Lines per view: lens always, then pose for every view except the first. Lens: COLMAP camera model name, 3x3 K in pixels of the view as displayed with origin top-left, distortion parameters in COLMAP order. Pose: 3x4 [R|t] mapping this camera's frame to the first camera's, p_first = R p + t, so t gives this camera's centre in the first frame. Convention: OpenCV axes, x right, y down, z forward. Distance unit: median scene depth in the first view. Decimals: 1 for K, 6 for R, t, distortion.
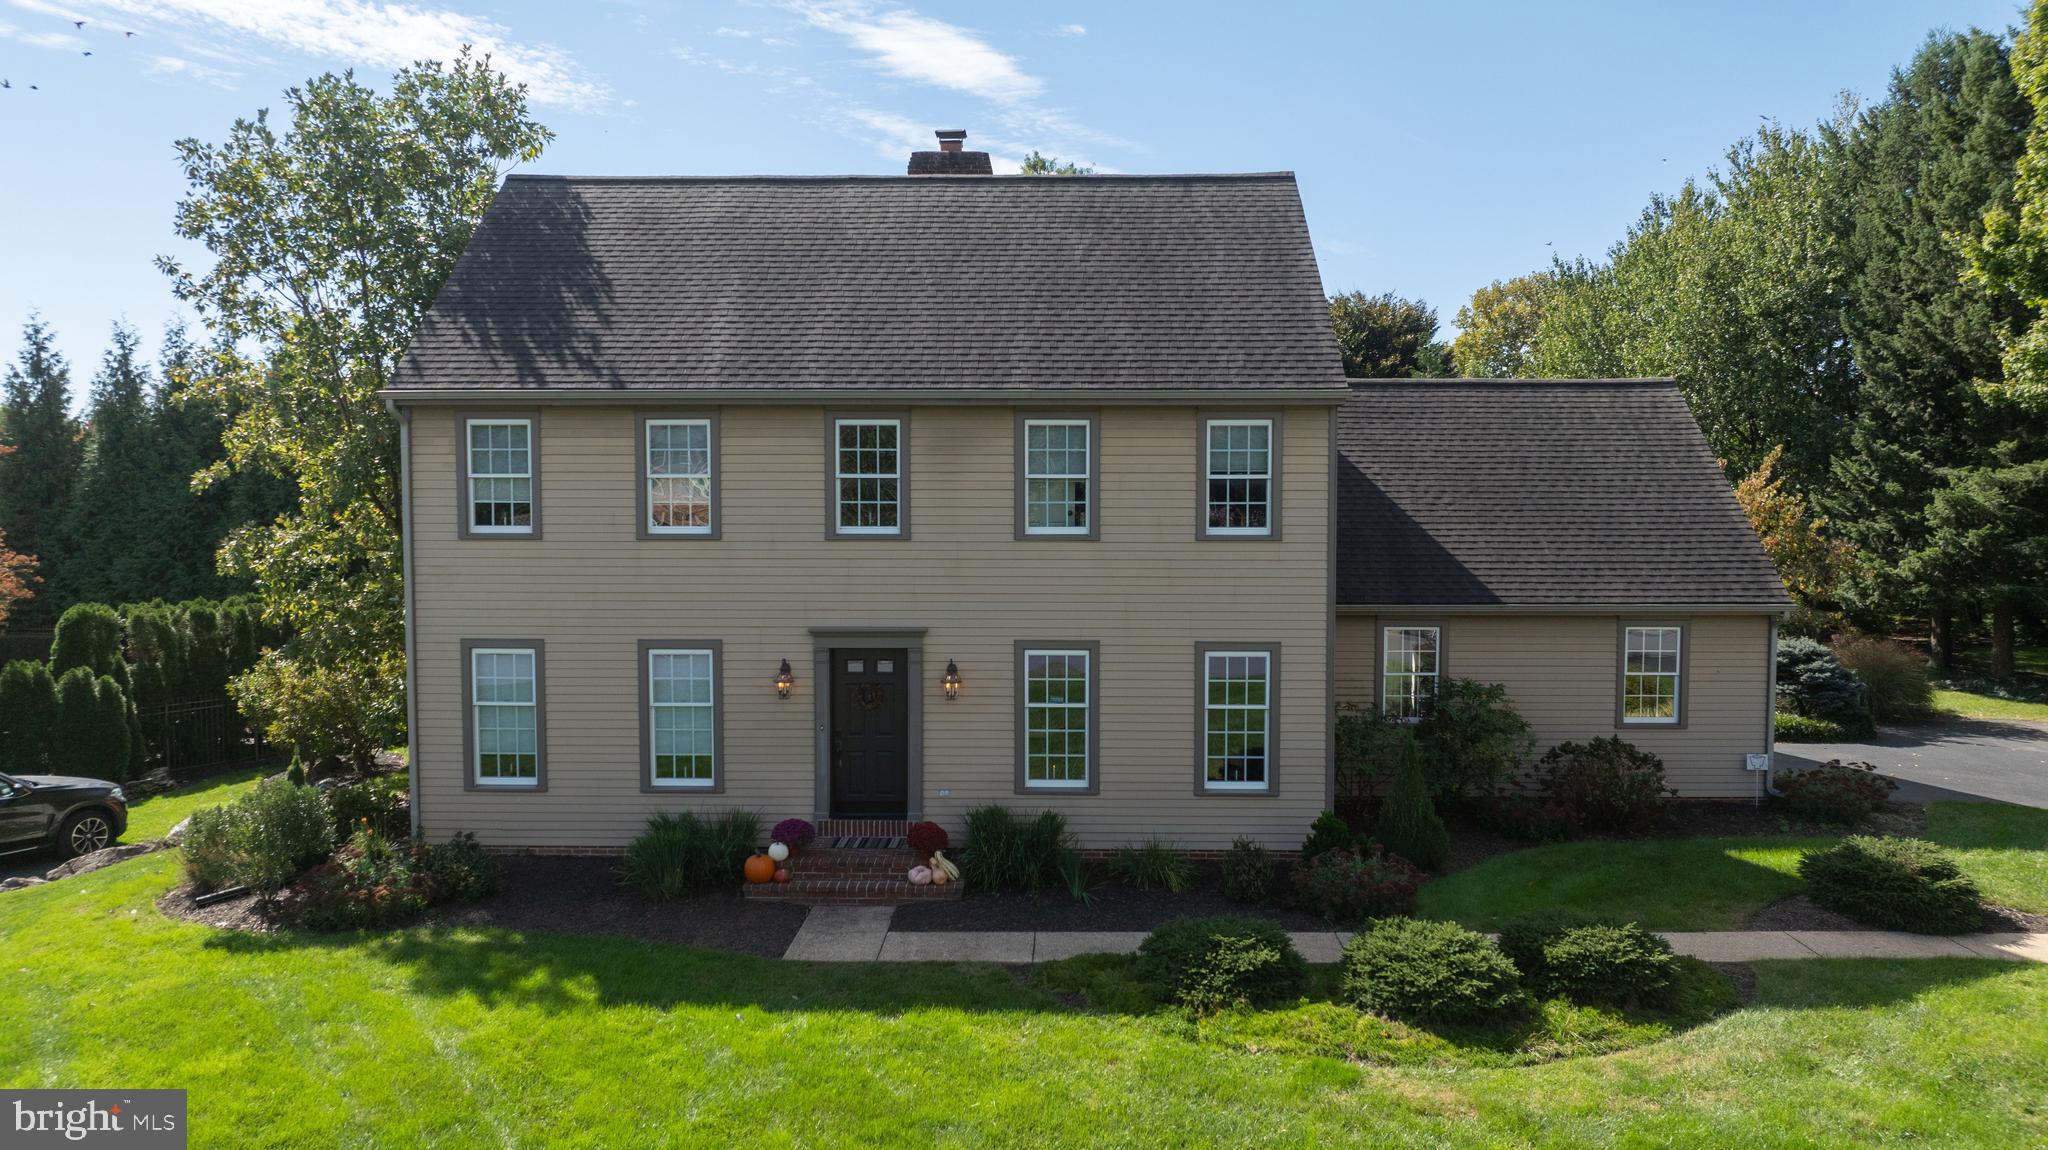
lens RADIAL K [[1441.3, 0, 1024.0], [0, 1441.3, 575.0], [0, 0, 1]] dist [-0.023705, 0.005868]
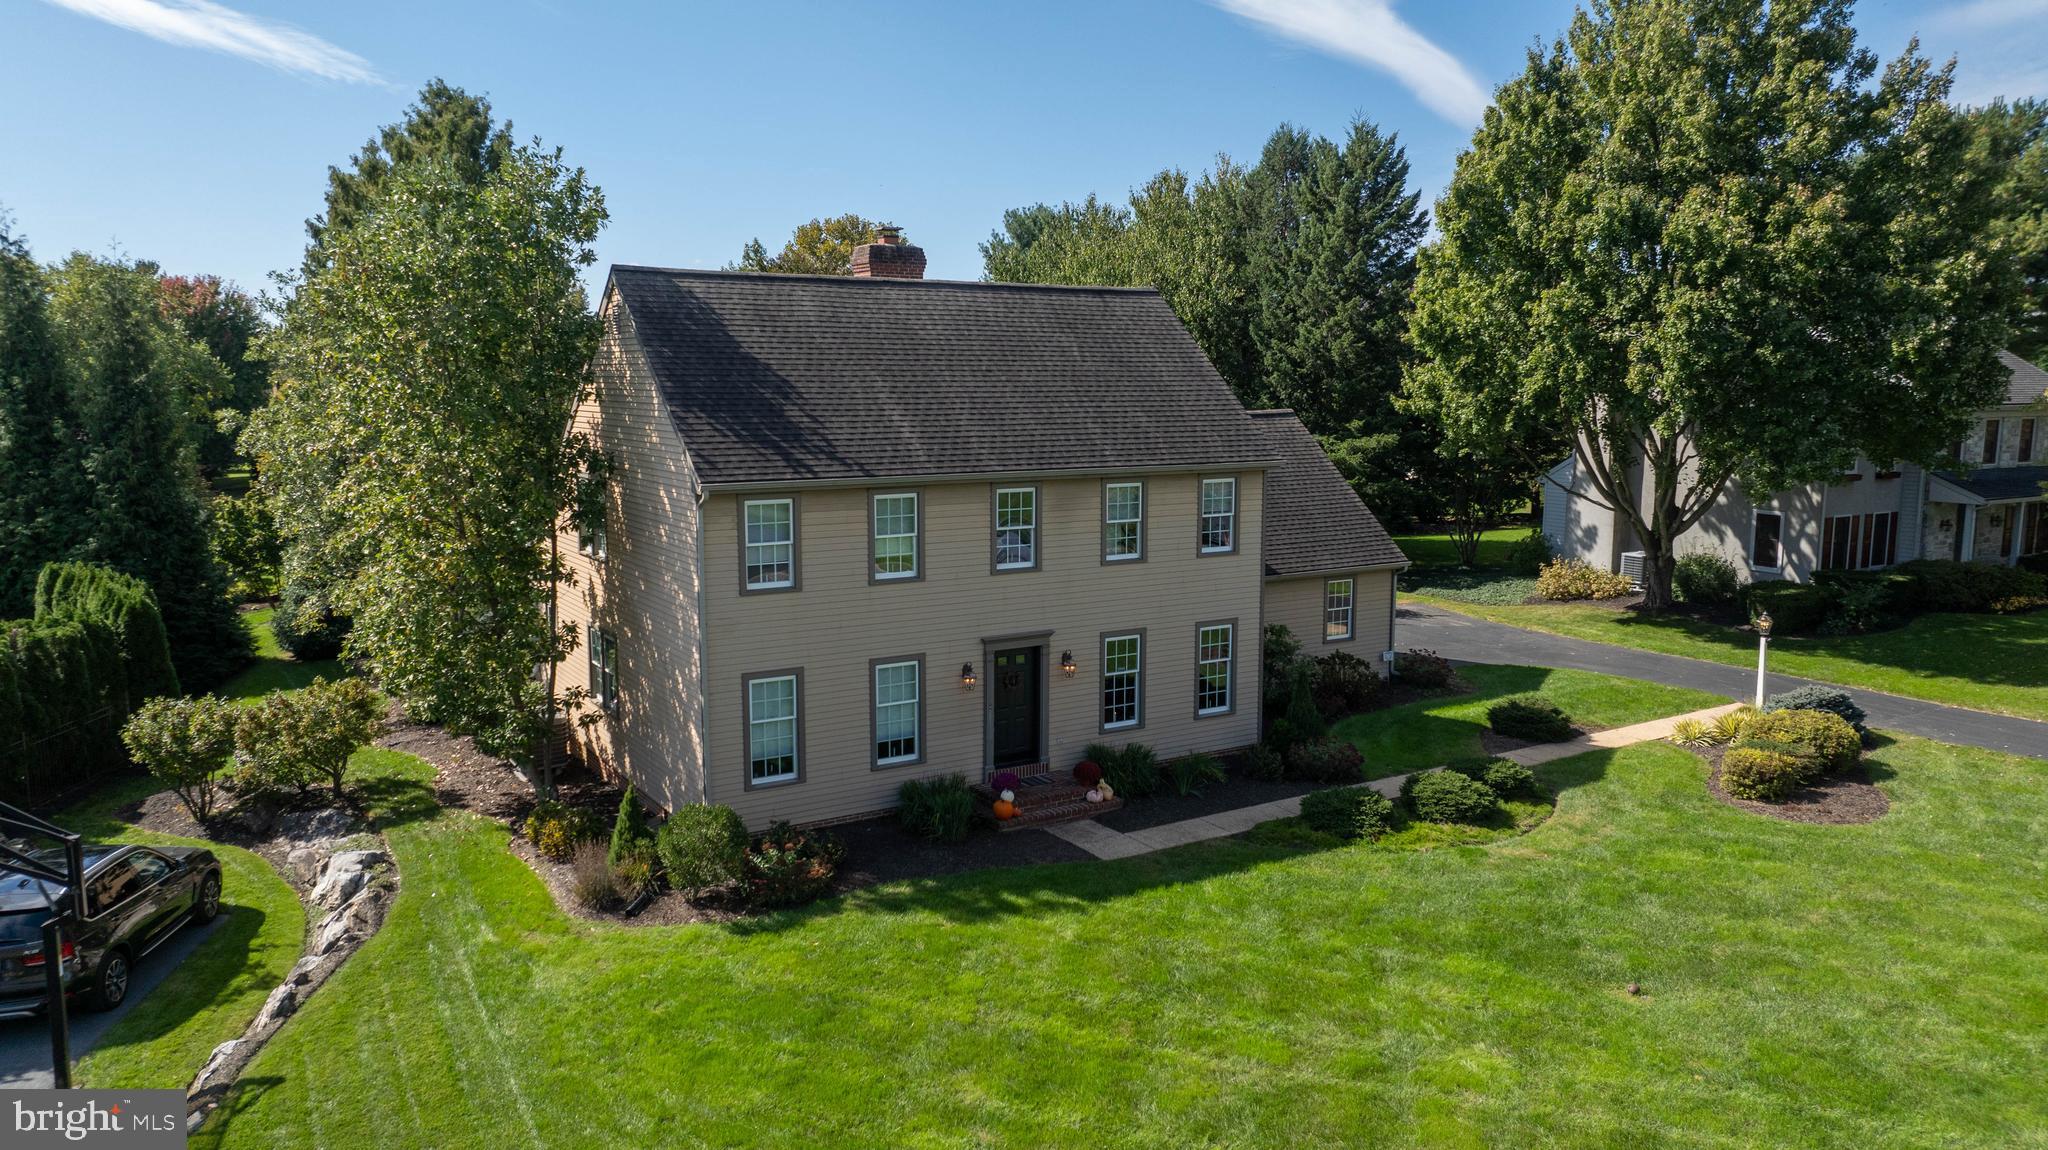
lens RADIAL K [[1457.2, 0, 1024.0], [0, 1457.2, 575.0], [0, 0, 1]] dist [-0.017445, 0.005643]
pose [[0.830043, -0.075453, 0.552572, -0.897450], [0.028433, 0.995242, 0.093189, -0.156081], [-0.556975, -0.061639, 0.828239, -0.194770]]
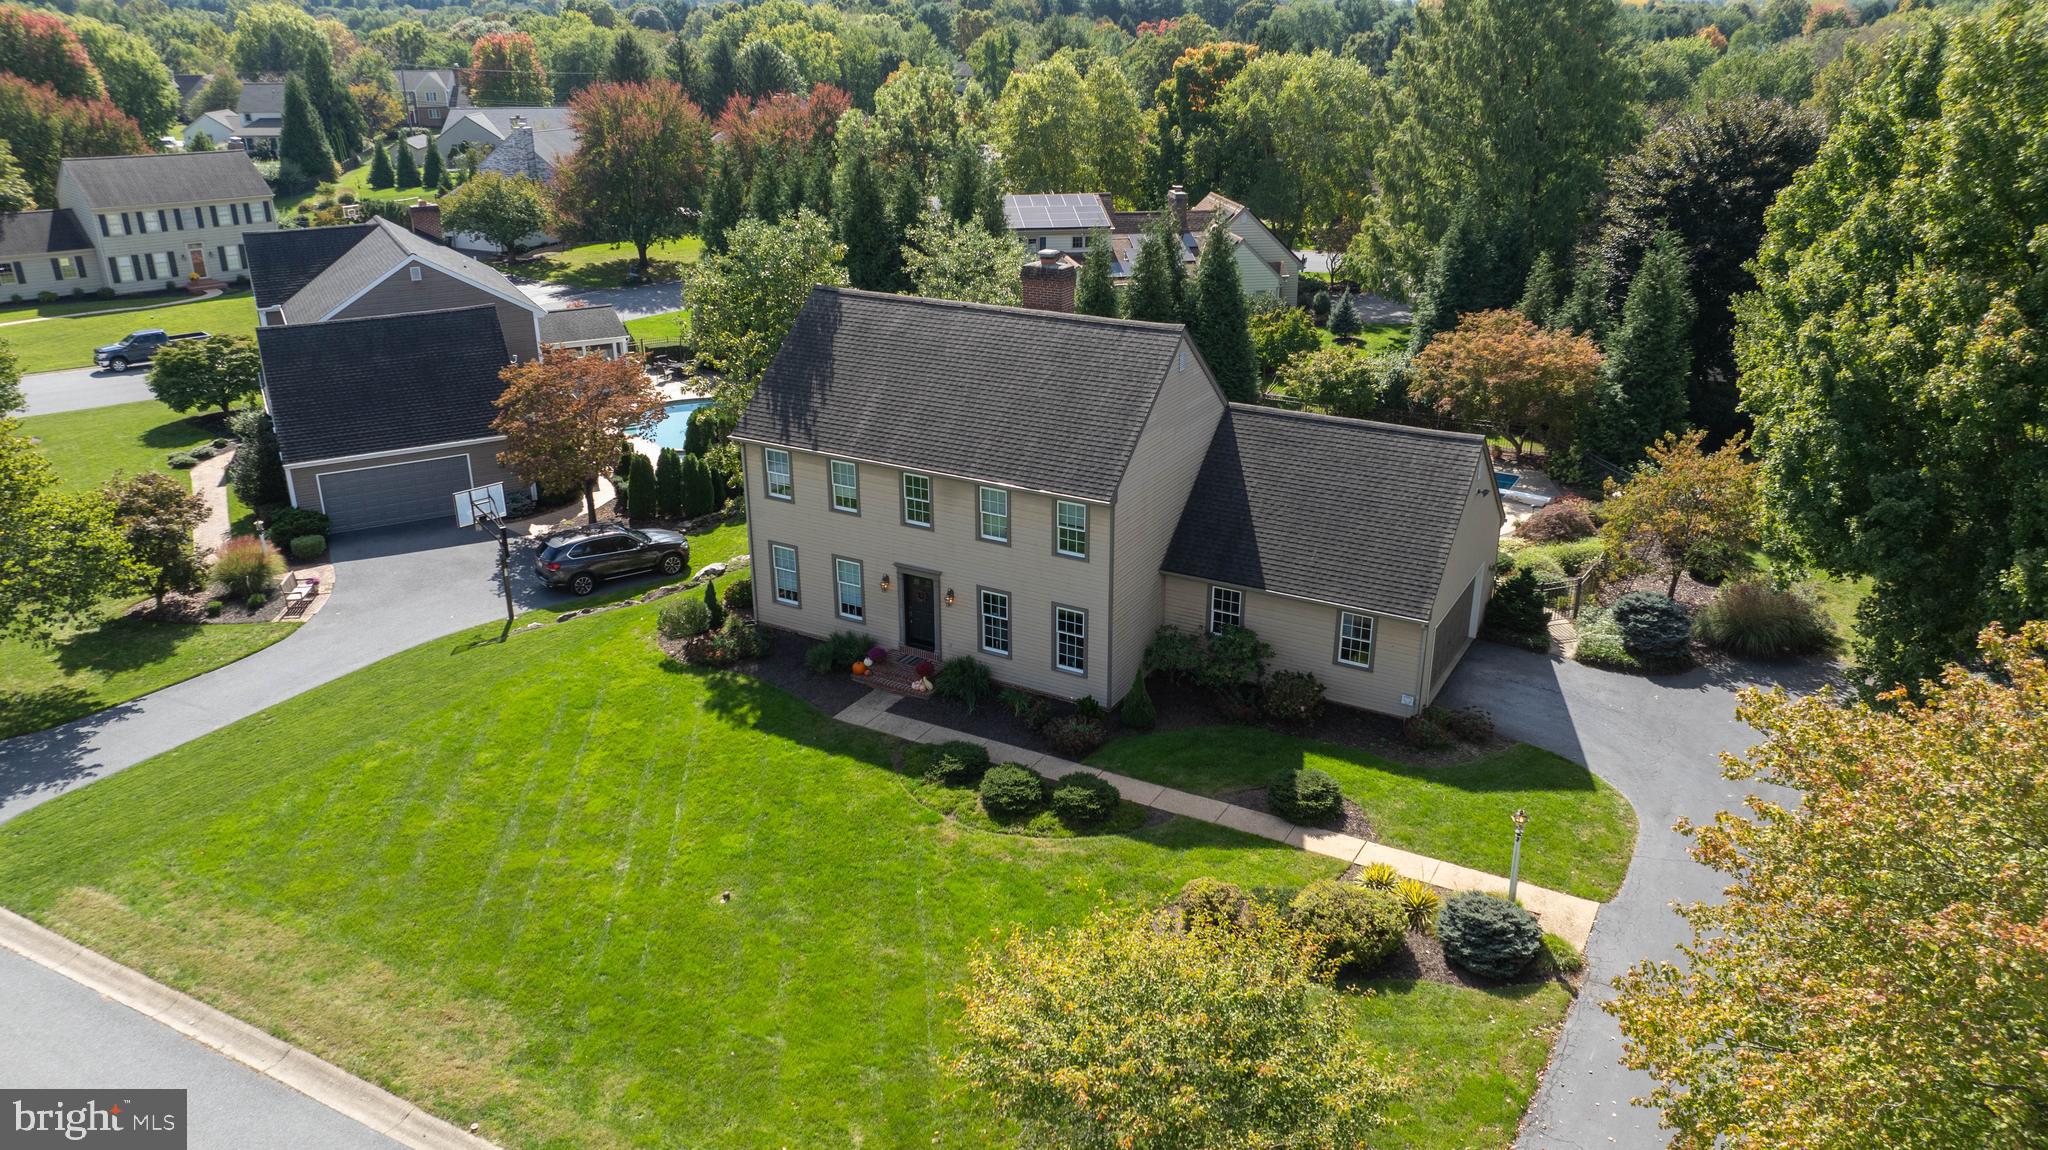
lens RADIAL K [[1441.3, 0, 1024.0], [0, 1441.3, 575.0], [0, 0, 1]] dist [-0.023705, 0.005868]
pose [[0.878085, 0.172045, -0.446505, 0.996075], [-0.022993, 0.947219, 0.319761, -0.645630], [0.477952, -0.270511, 0.835695, -0.726684]]
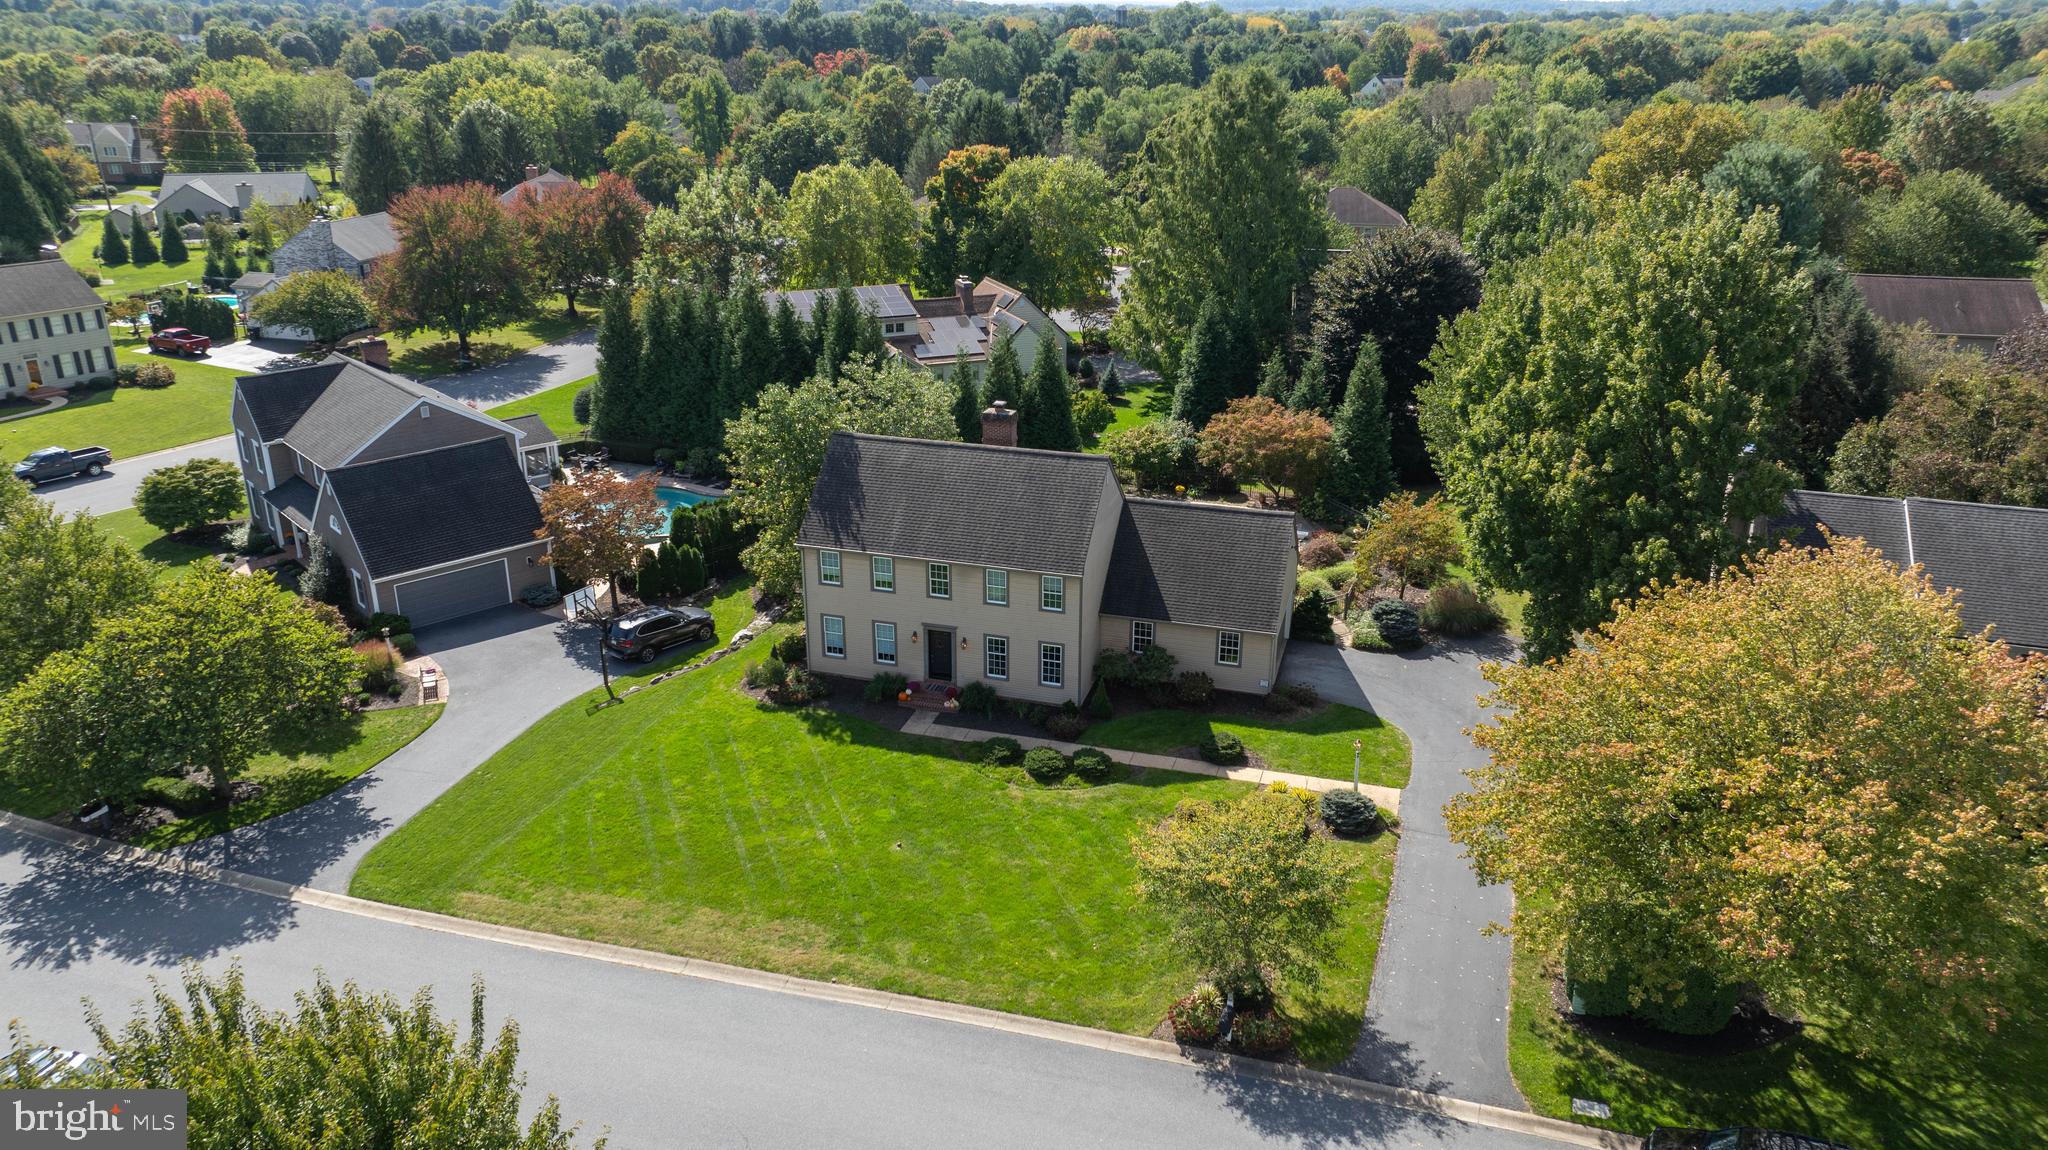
lens RADIAL K [[1441.3, 0, 1024.0], [0, 1441.3, 575.0], [0, 0, 1]] dist [-0.023705, 0.005868]
pose [[0.964459, 0.098806, -0.245064, 0.843388], [-0.017459, 0.949257, 0.314017, -1.073695], [0.263655, -0.298578, 0.917244, -1.842788]]
